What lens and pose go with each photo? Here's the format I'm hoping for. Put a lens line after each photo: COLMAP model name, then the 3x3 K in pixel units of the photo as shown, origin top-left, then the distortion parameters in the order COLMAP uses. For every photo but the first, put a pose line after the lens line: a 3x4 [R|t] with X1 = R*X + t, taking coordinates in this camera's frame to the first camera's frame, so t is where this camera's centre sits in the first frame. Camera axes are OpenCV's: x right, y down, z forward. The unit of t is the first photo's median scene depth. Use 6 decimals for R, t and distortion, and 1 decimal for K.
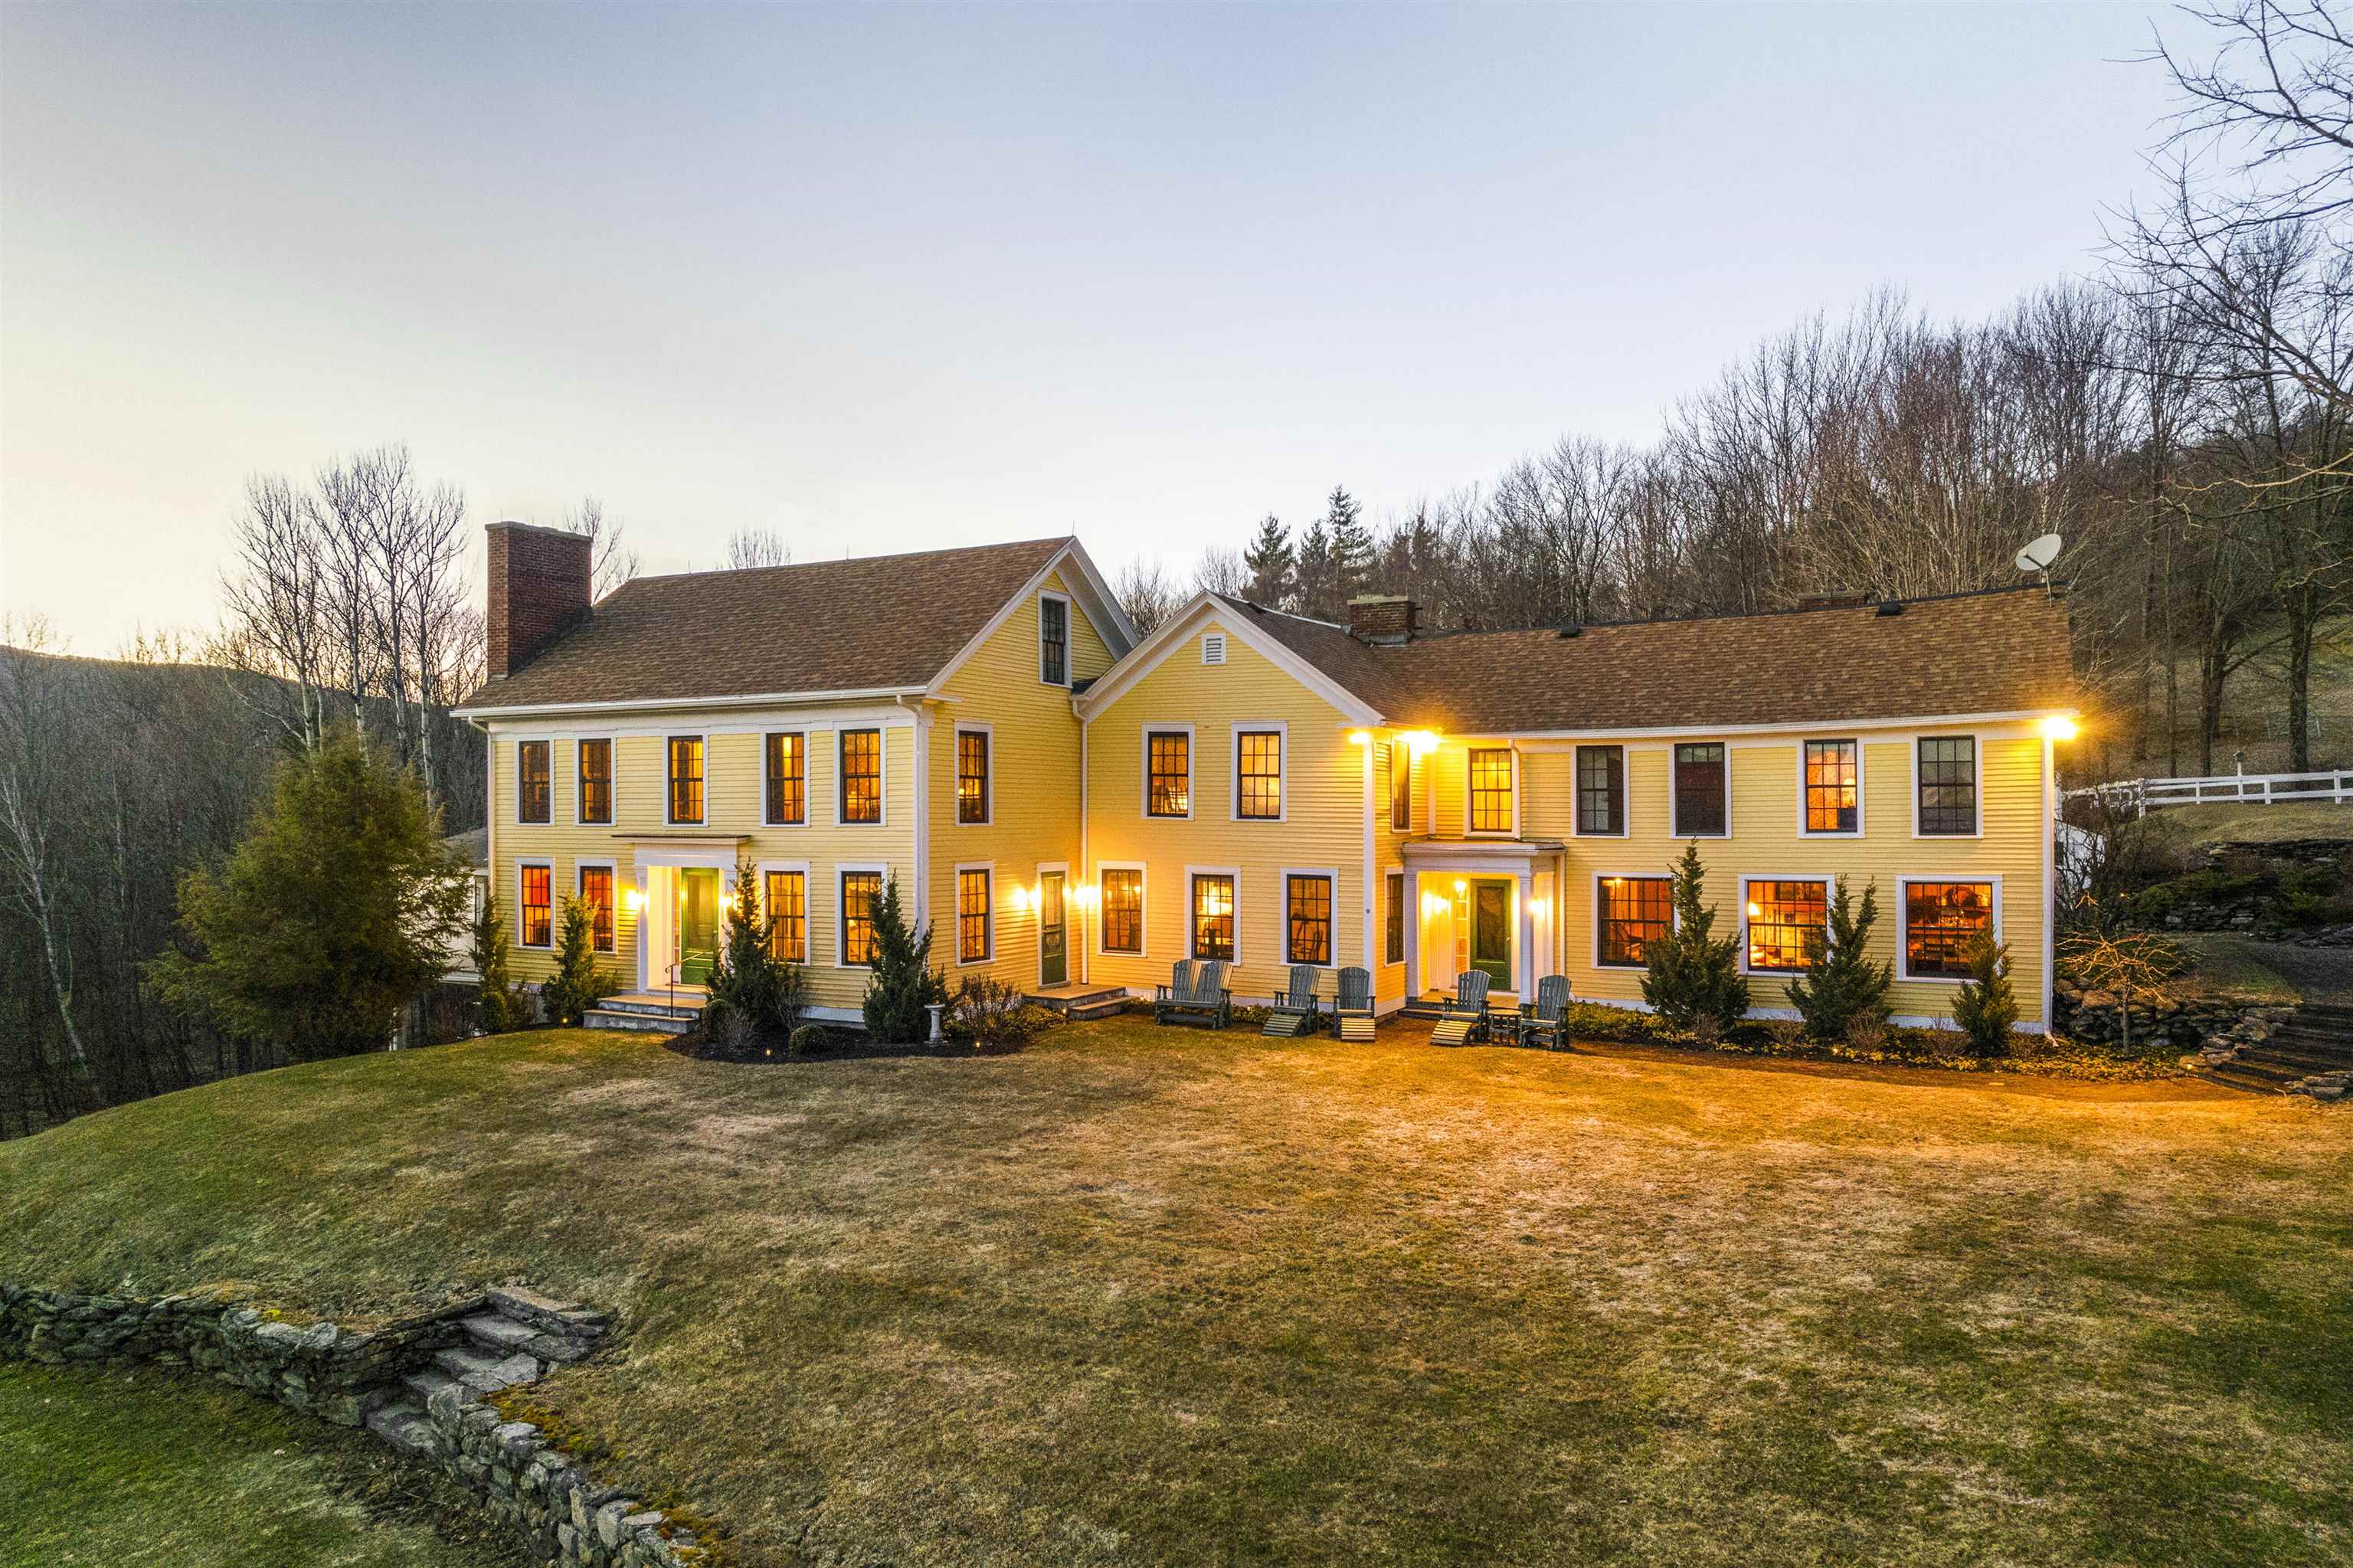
lens RADIAL K [[1554.5, 0, 1181.6], [0, 1554.5, 786.4], [0, 0, 1]] dist [-0.029262, 0.005744]
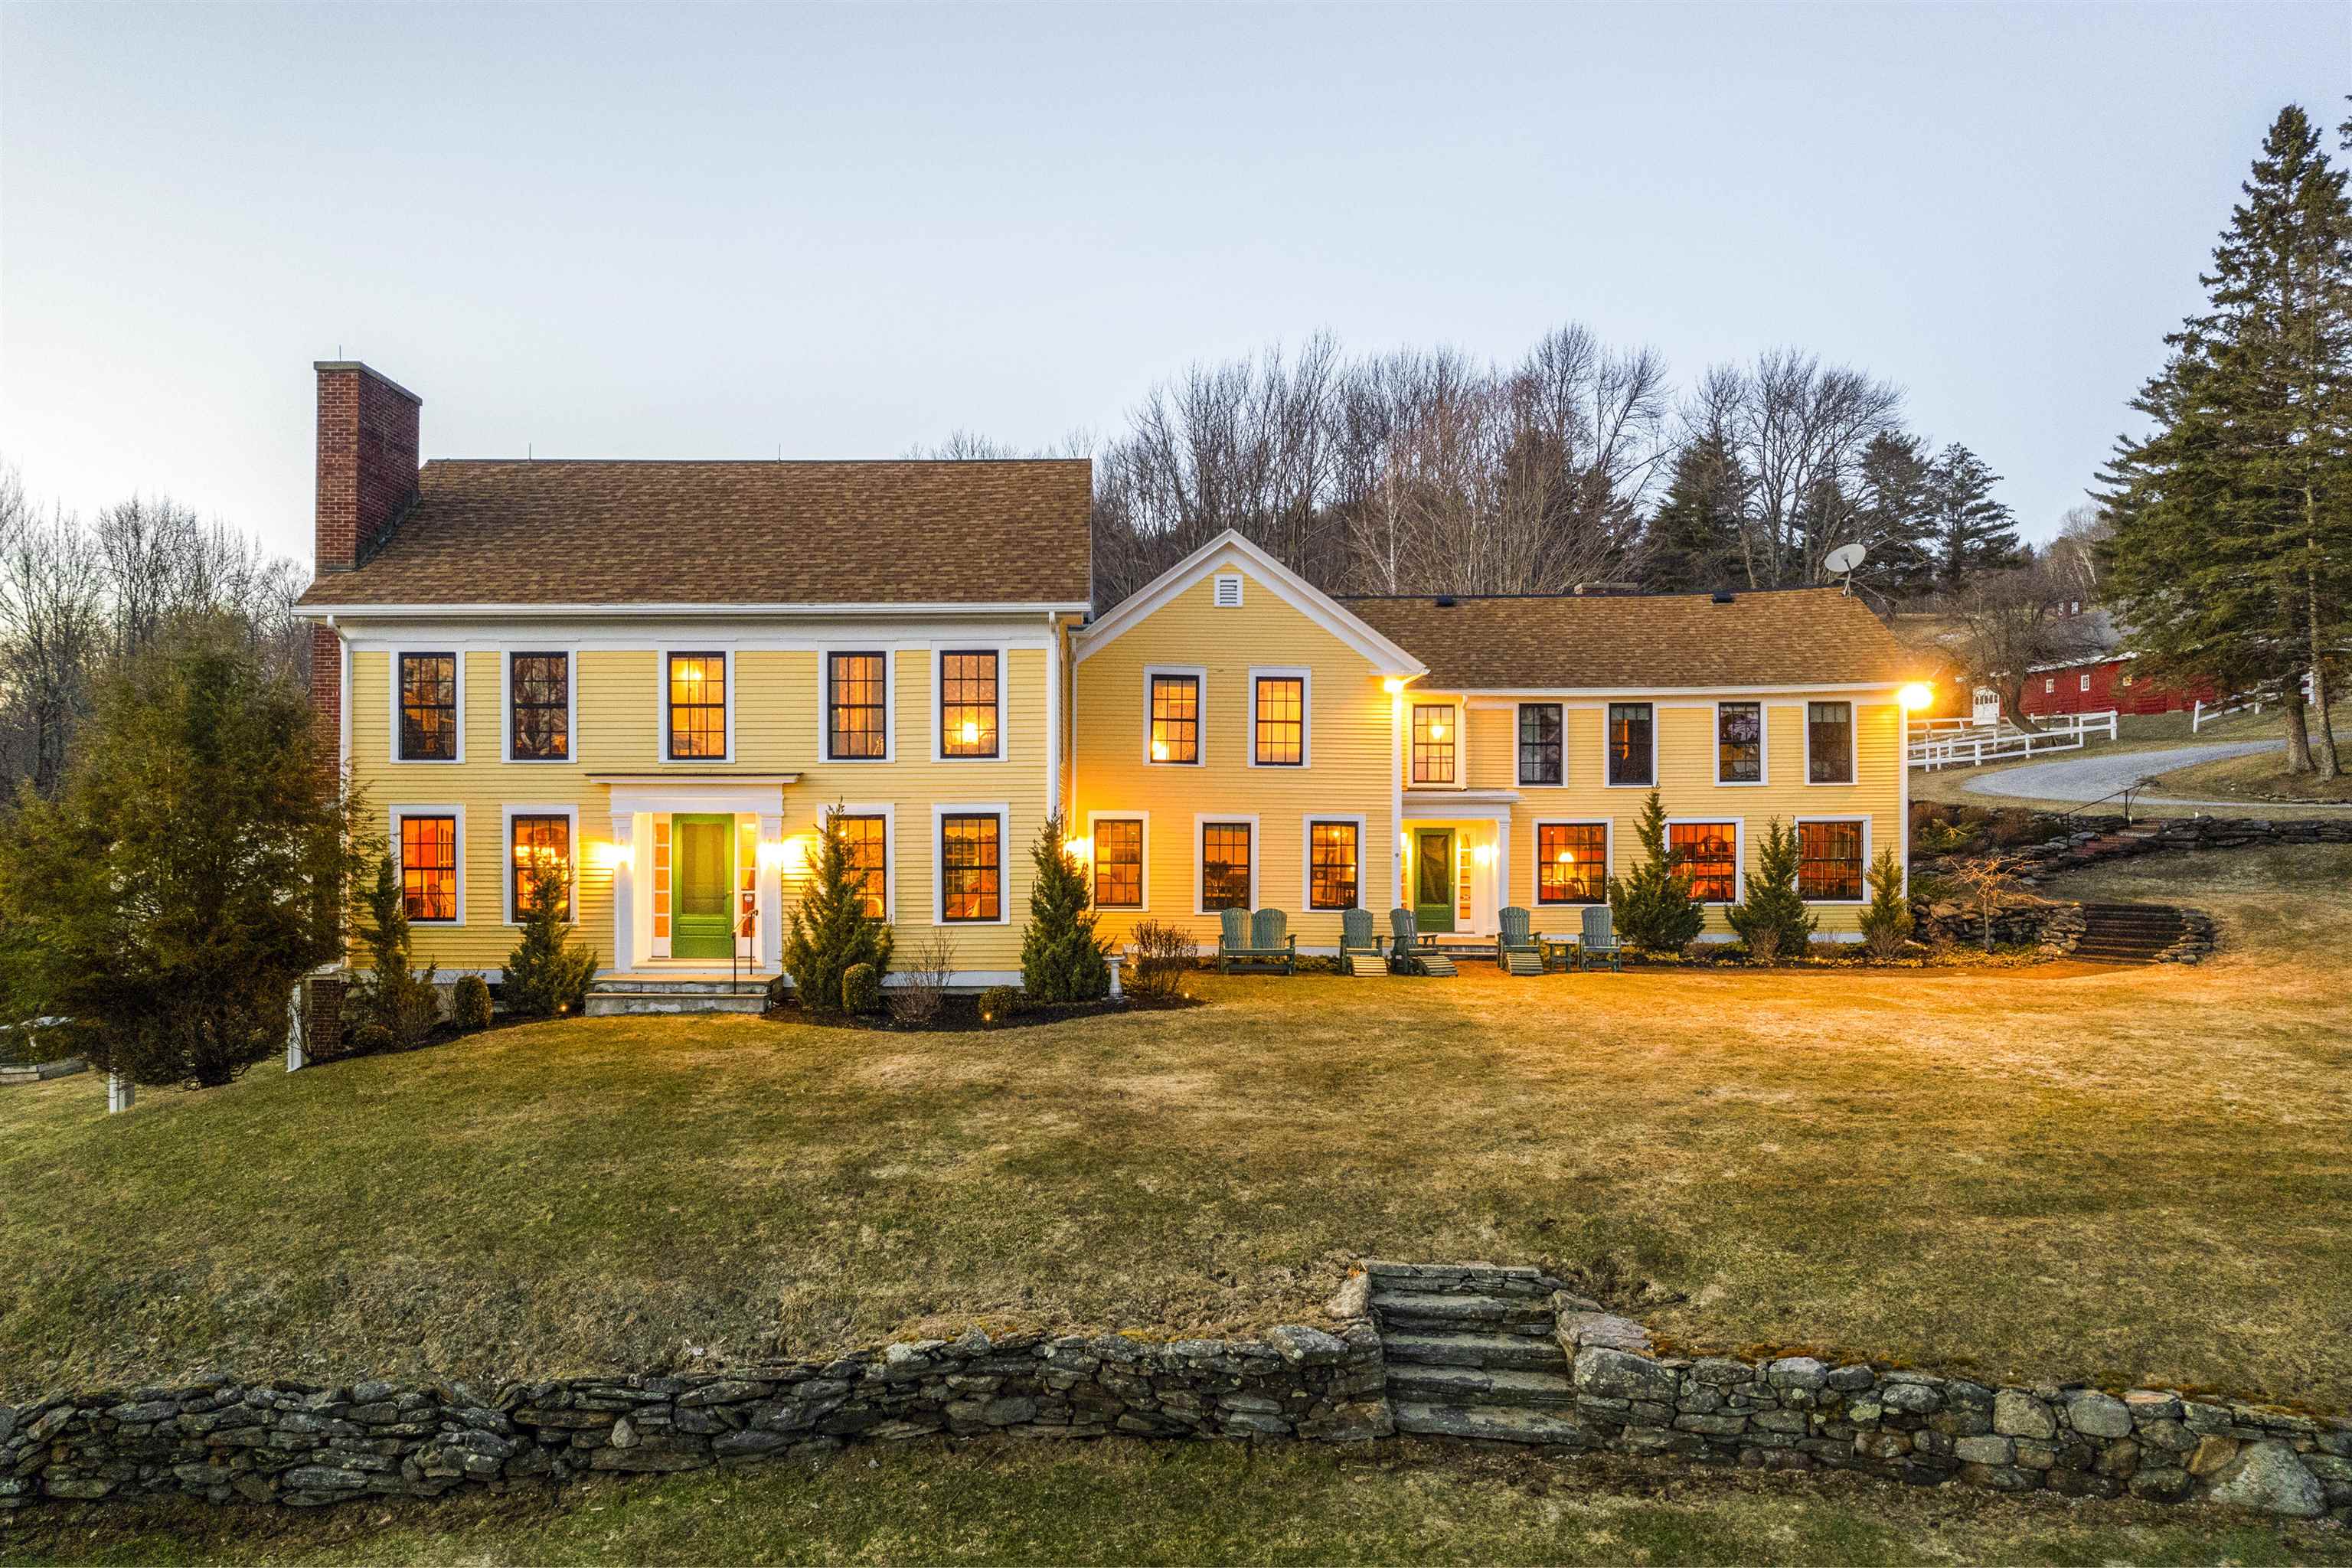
lens RADIAL K [[1553.7, 0, 1175.3], [0, 1553.7, 791.0], [0, 0, 1]] dist [-0.029262, 0.005744]
pose [[0.877797, 0.007409, 0.478975, -0.484420], [-0.008000, 0.999968, -0.000806, 0.038815], [-0.478966, -0.003124, 0.877828, 0.165661]]
